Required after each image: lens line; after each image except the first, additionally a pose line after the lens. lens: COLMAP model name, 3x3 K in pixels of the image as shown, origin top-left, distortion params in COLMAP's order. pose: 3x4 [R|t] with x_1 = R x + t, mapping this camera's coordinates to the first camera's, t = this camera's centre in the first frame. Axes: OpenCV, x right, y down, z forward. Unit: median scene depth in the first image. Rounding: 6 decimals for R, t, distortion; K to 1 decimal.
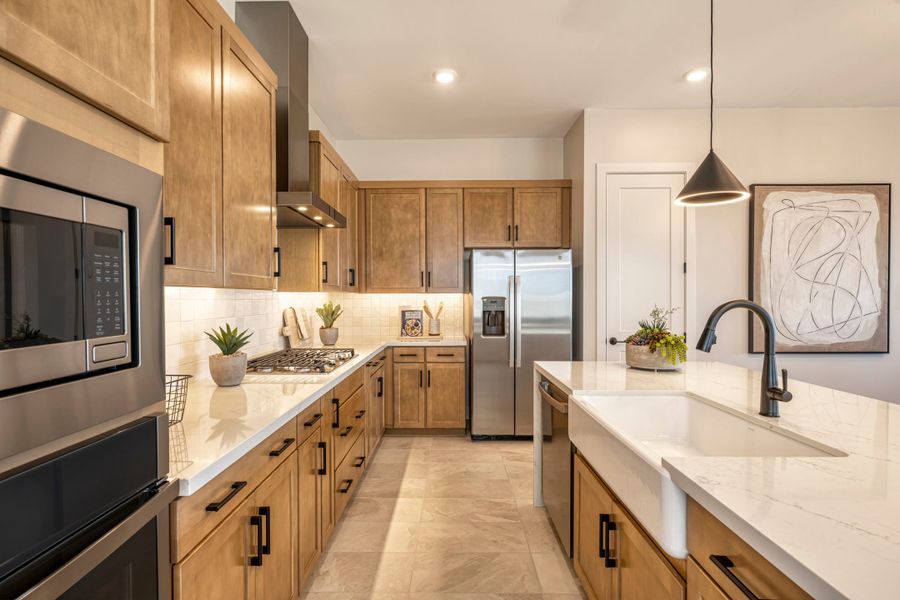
lens RADIAL K [[424.1, 0, 445.9], [0, 424.1, 301.9], [0, 0, 1]] dist [-0.000101, -0.001027]
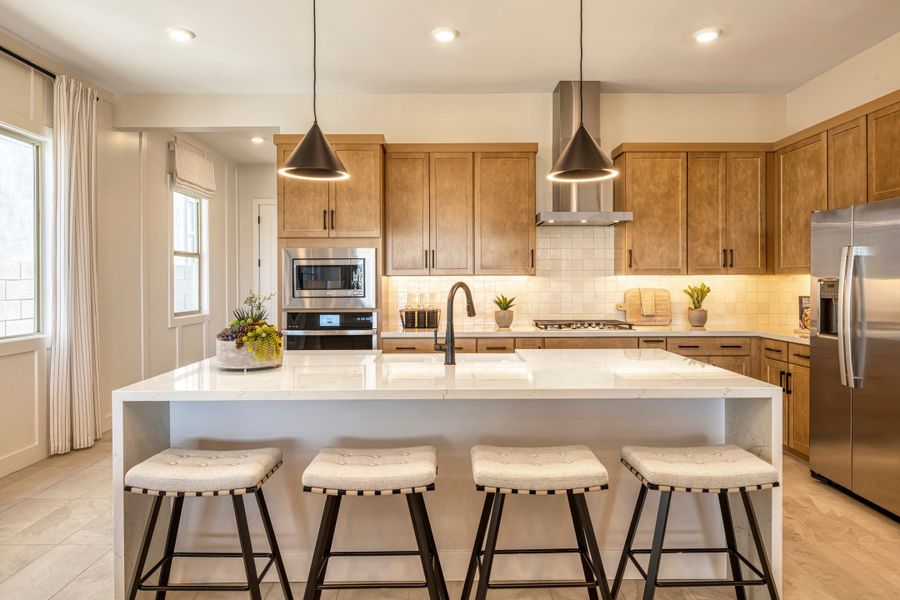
lens RADIAL K [[511.3, 0, 446.6], [0, 511.3, 291.7], [0, 0, 1]] dist [-0.007820, -0.001437]
pose [[0.034173, 0.023202, -0.999147, 0.952575], [-0.007742, 0.999707, 0.022950, -0.004805], [0.999386, 0.006951, 0.034343, 0.367837]]
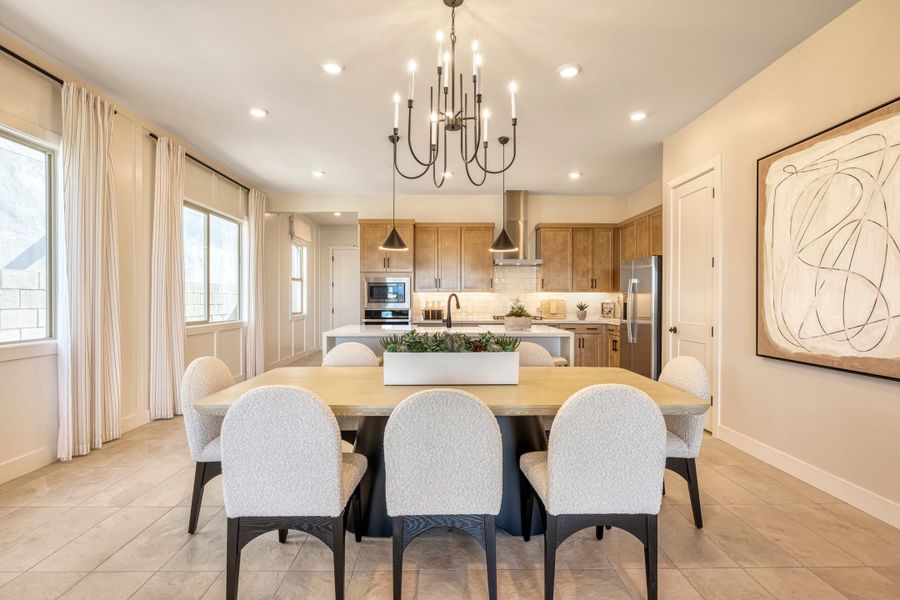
lens RADIAL K [[424.1, 0, 449.7], [0, 424.1, 301.4], [0, 0, 1]] dist [-0.000101, -0.001027]
pose [[0.048106, 0.005758, -0.998826, 1.558082], [-0.012816, 0.999905, 0.005147, 0.014593], [0.998760, 0.012554, 0.048175, 0.336247]]
